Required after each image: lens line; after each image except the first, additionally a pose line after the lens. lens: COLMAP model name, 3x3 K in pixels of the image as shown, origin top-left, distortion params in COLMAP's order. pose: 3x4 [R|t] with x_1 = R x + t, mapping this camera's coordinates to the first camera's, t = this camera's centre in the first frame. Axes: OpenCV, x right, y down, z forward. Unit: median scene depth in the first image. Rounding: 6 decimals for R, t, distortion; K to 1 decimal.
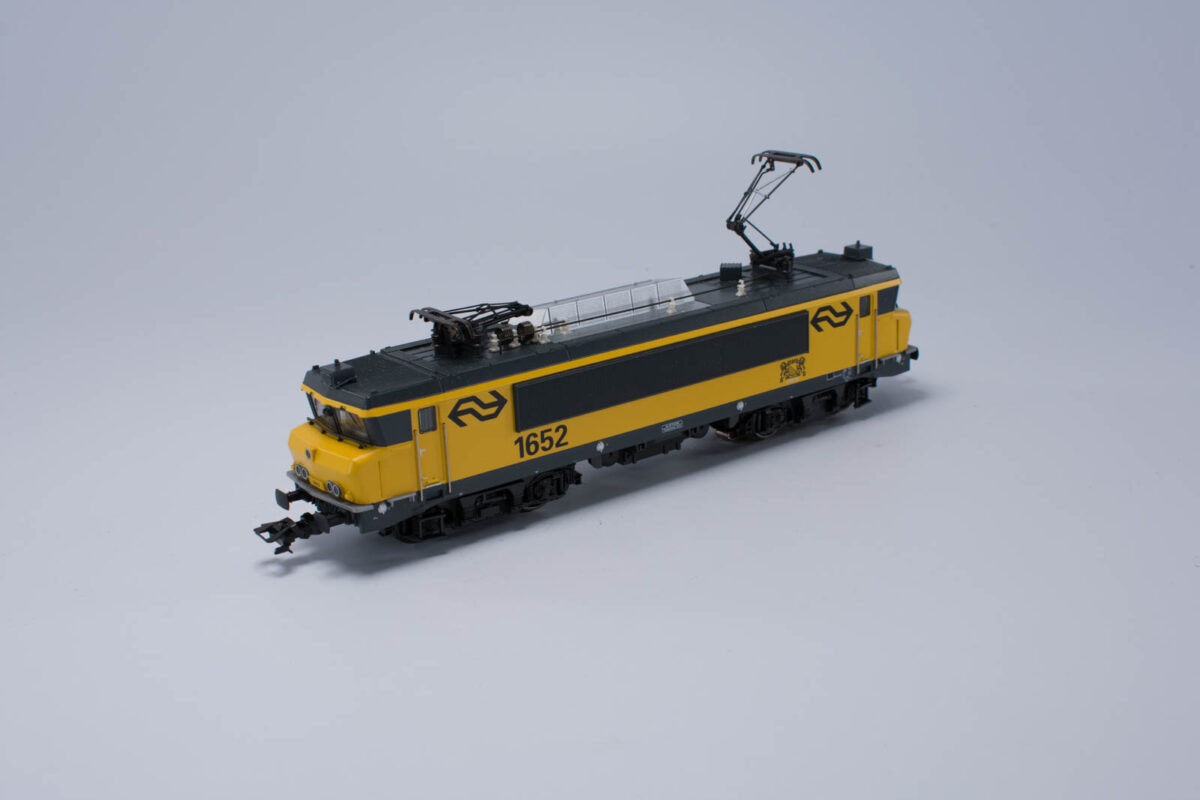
lens RADIAL K [[1647.3, 0, 600.0], [0, 1647.3, 400.0], [0, 0, 1]] dist [-0.004235, -0.001088]
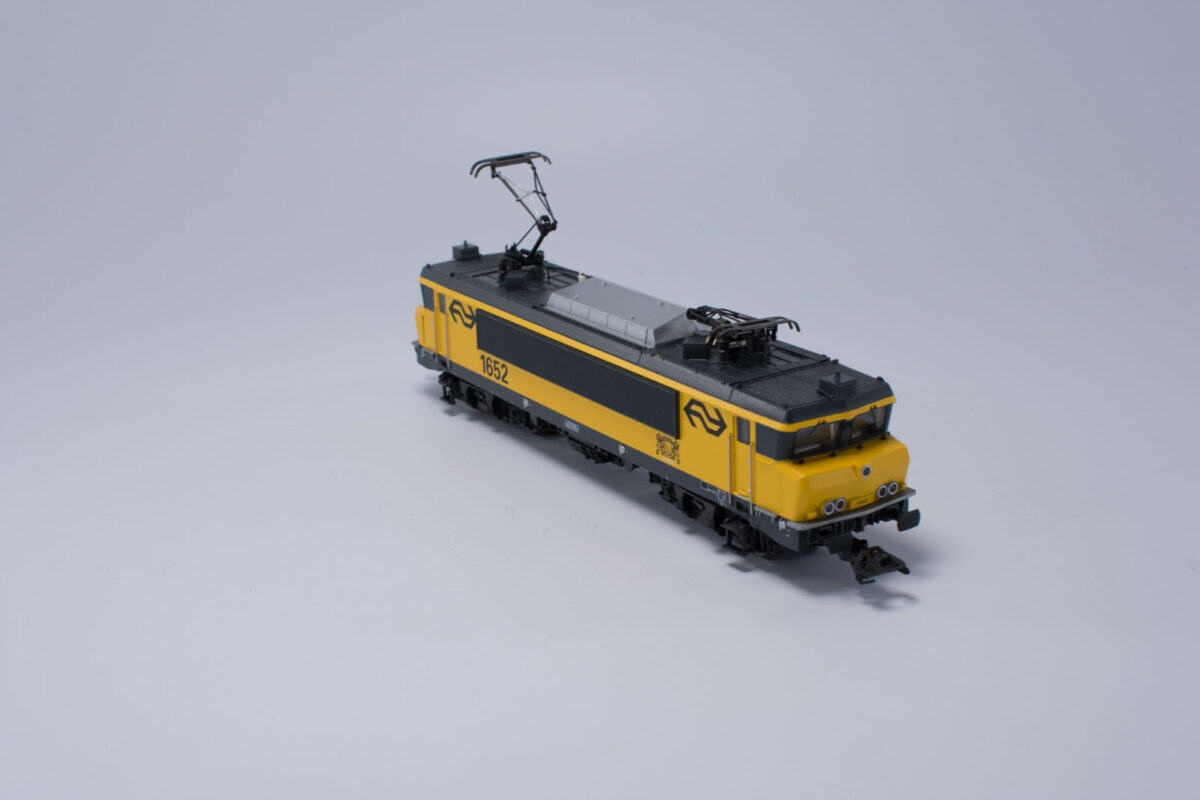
lens RADIAL K [[1647.3, 0, 600.0], [0, 1647.3, 400.0], [0, 0, 1]] dist [-0.004235, -0.001088]
pose [[-0.076201, 0.355594, -0.931529, 1.043380], [-0.262708, 0.894075, 0.362787, -0.394237], [0.961862, 0.272365, 0.025288, 1.045364]]
